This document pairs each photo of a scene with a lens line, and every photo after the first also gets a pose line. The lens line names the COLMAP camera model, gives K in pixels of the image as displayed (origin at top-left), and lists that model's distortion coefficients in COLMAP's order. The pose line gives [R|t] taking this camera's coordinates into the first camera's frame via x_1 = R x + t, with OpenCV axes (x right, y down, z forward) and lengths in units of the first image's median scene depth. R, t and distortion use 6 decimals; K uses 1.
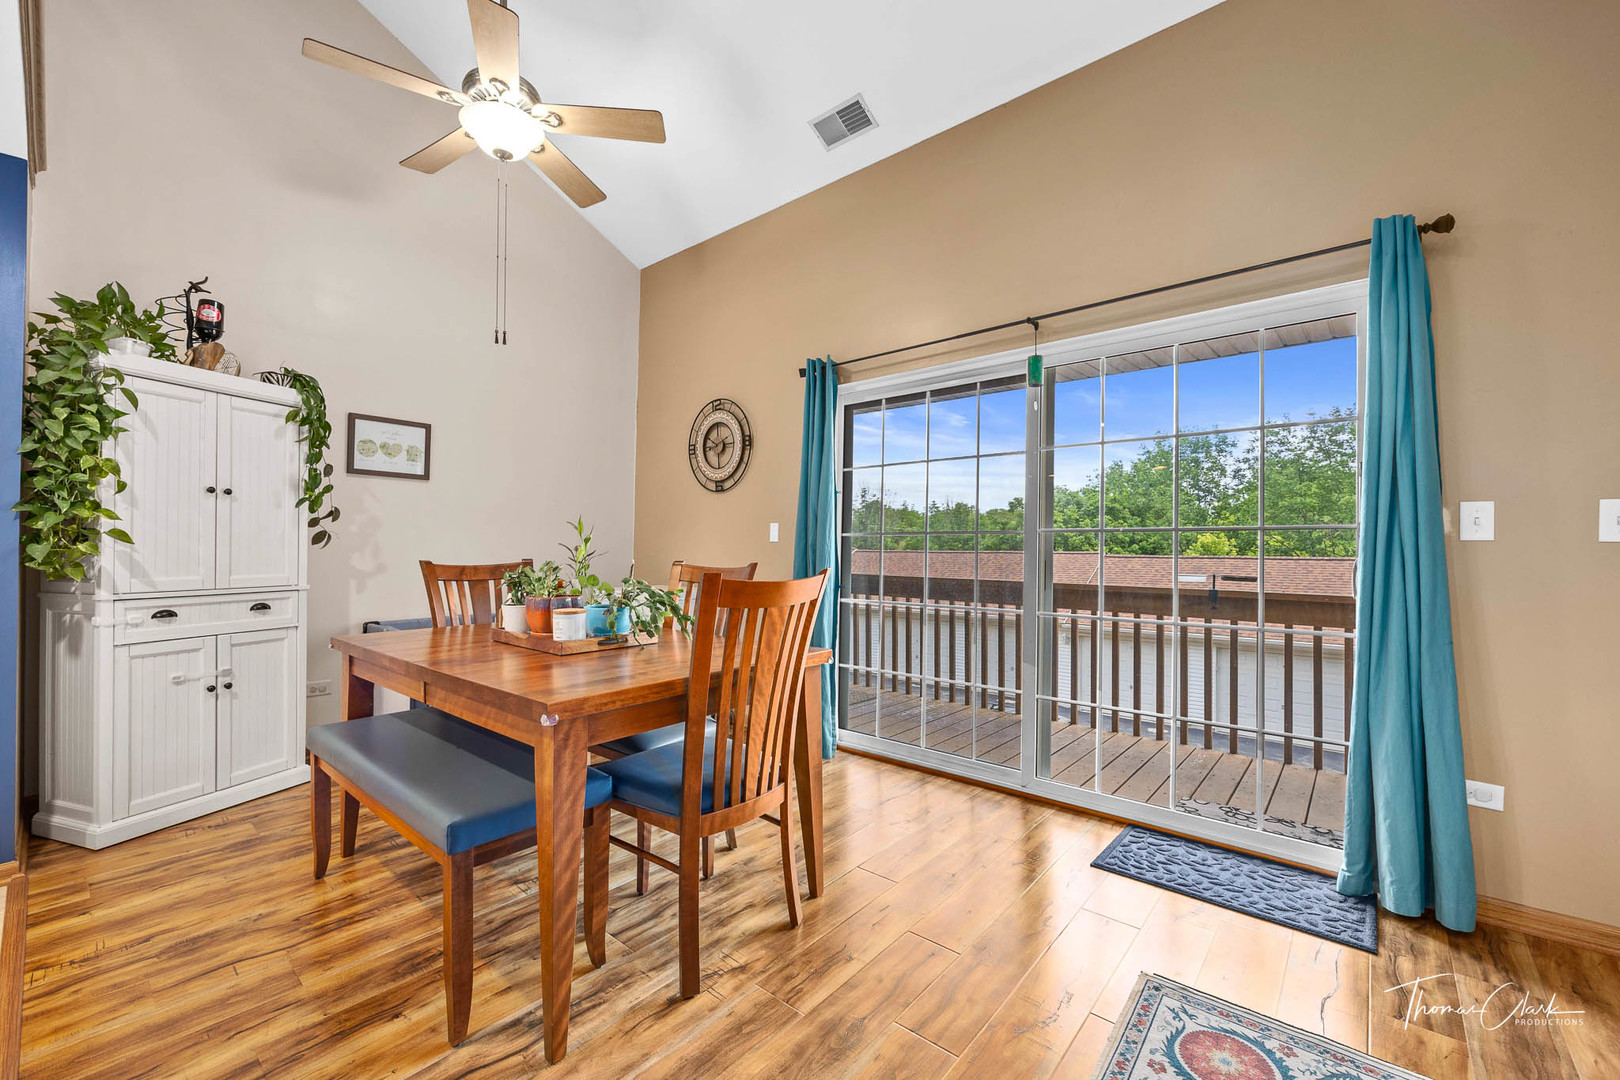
lens RADIAL K [[653.2, 0, 812.1], [0, 653.2, 547.7], [0, 0, 1]] dist [-0.001624, 0.000024]
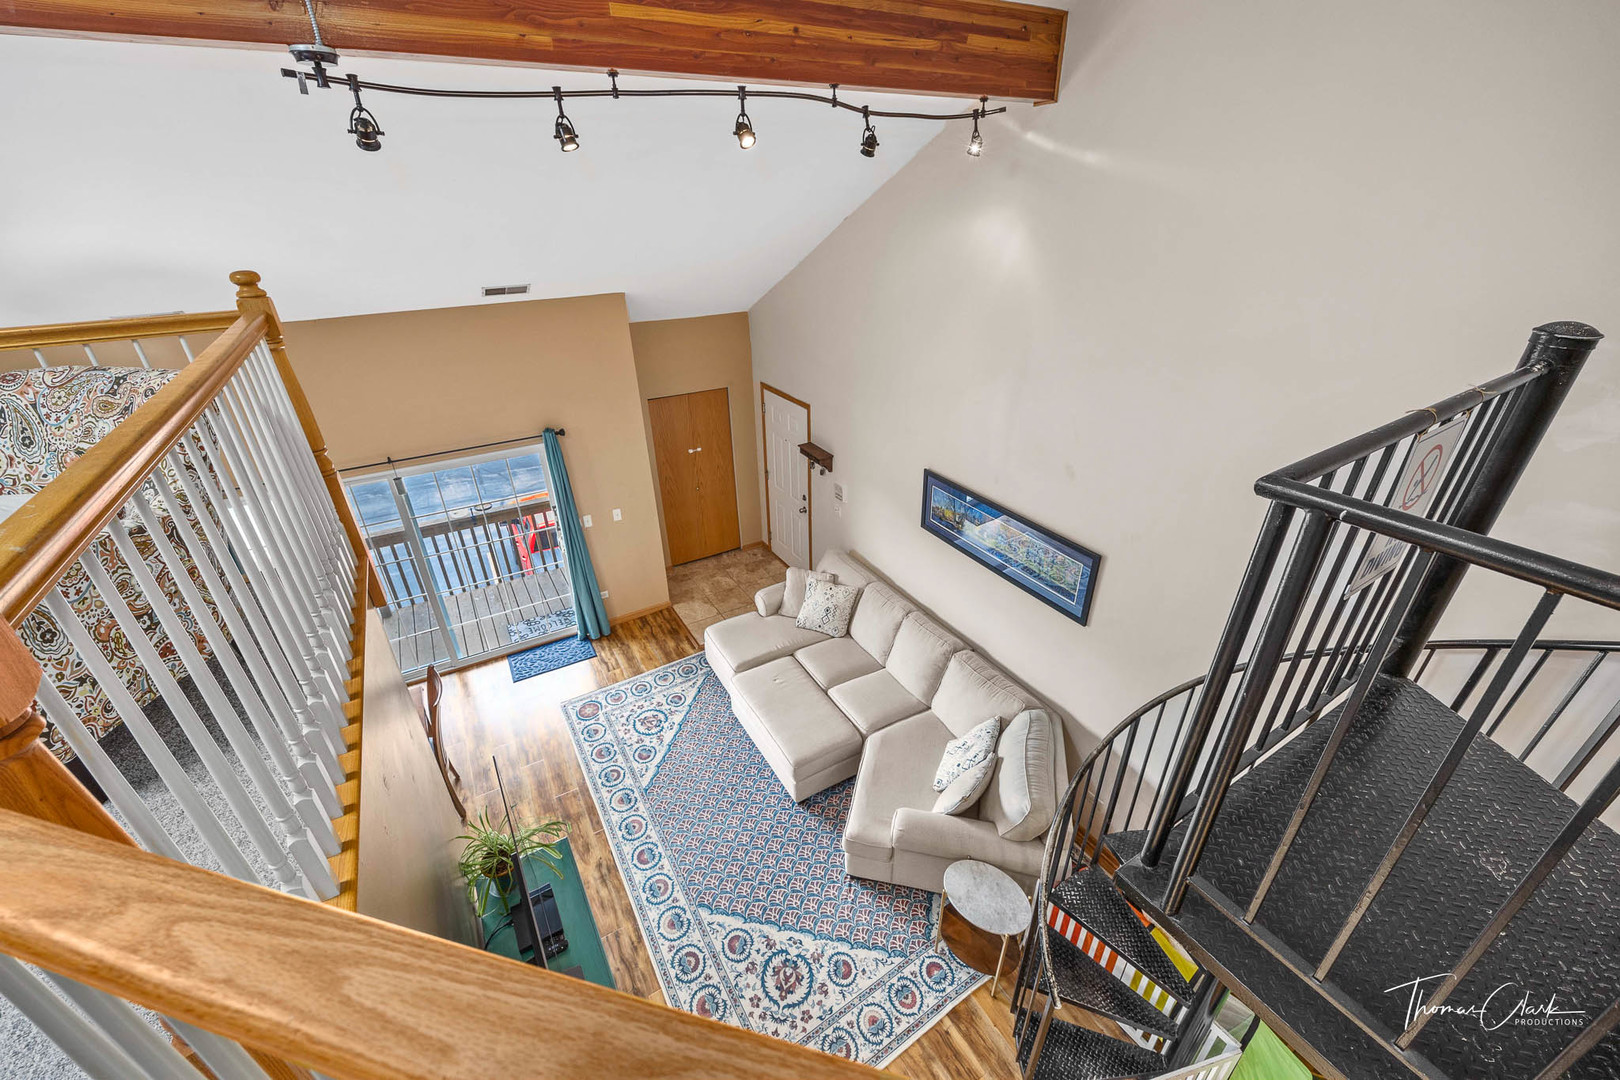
lens RADIAL K [[653.2, 0, 812.6], [0, 653.2, 538.3], [0, 0, 1]] dist [-0.001624, 0.000024]
pose [[0.323854, -0.458164, 0.827771, -0.862368], [0.009748, 0.876492, 0.481317, -1.006193], [-0.946057, -0.147807, 0.288322, -0.638051]]
